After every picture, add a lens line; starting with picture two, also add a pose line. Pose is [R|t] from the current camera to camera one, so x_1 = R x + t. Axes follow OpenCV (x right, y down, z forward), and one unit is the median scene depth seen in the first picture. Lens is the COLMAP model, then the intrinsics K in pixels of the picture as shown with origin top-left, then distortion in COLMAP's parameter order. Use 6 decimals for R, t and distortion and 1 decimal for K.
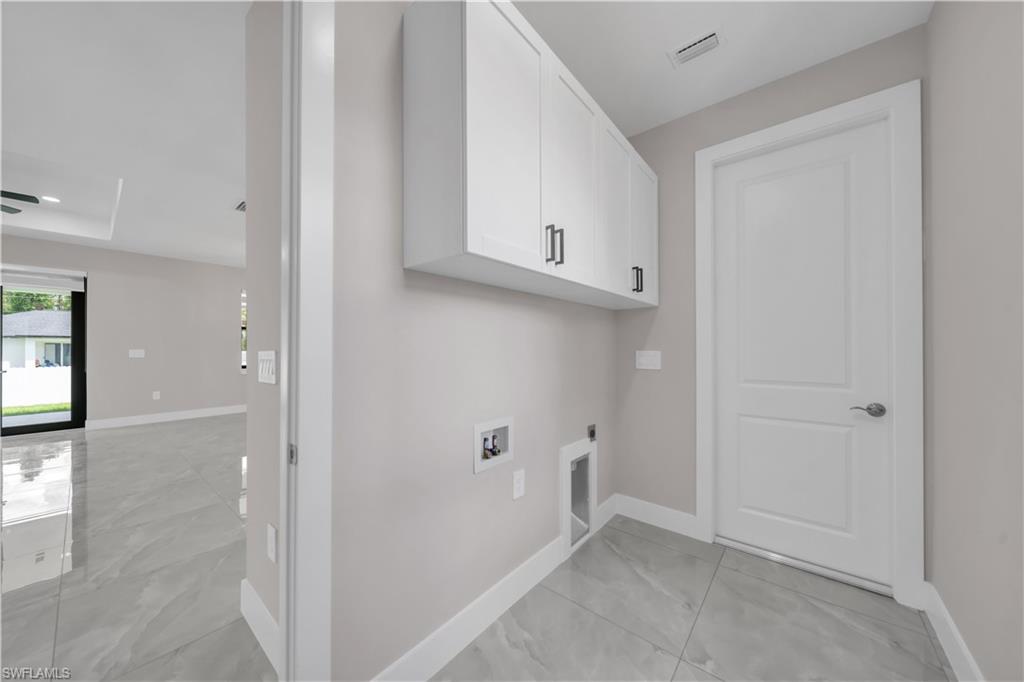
lens RADIAL K [[352.7, 0, 512.5], [0, 352.7, 347.2], [0, 0, 1]] dist [0.002806, -0.002116]
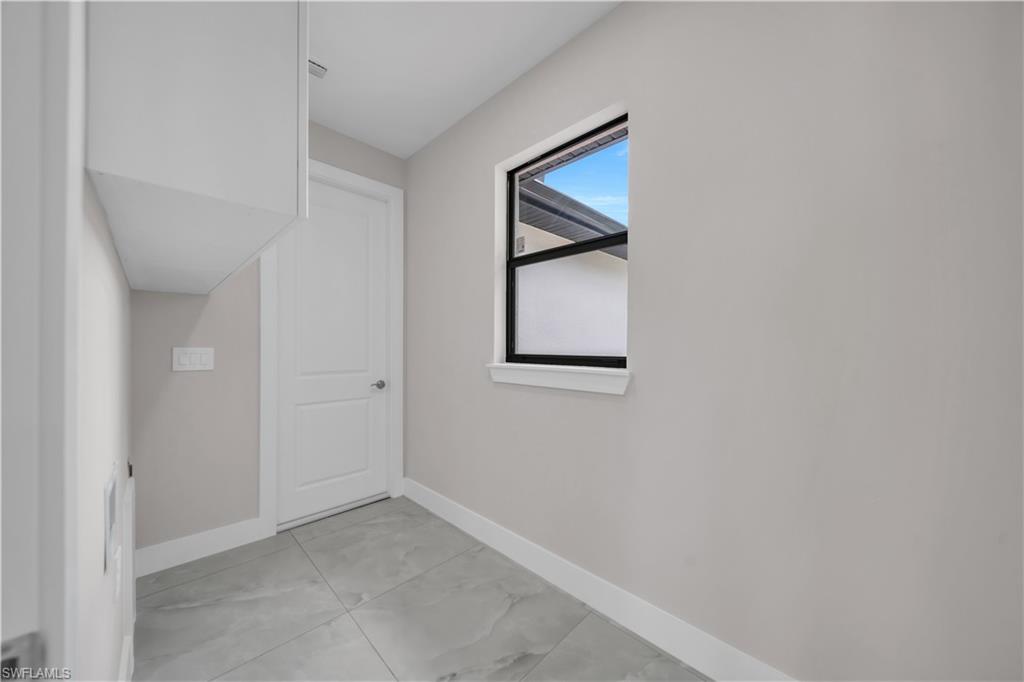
lens RADIAL K [[352.7, 0, 512.5], [0, 352.7, 347.2], [0, 0, 1]] dist [0.002806, -0.002116]
pose [[0.086858, -0.003040, 0.996216, -0.475256], [-0.008853, 0.999953, 0.003823, -0.000207], [-0.996181, -0.009152, 0.086827, 0.272565]]
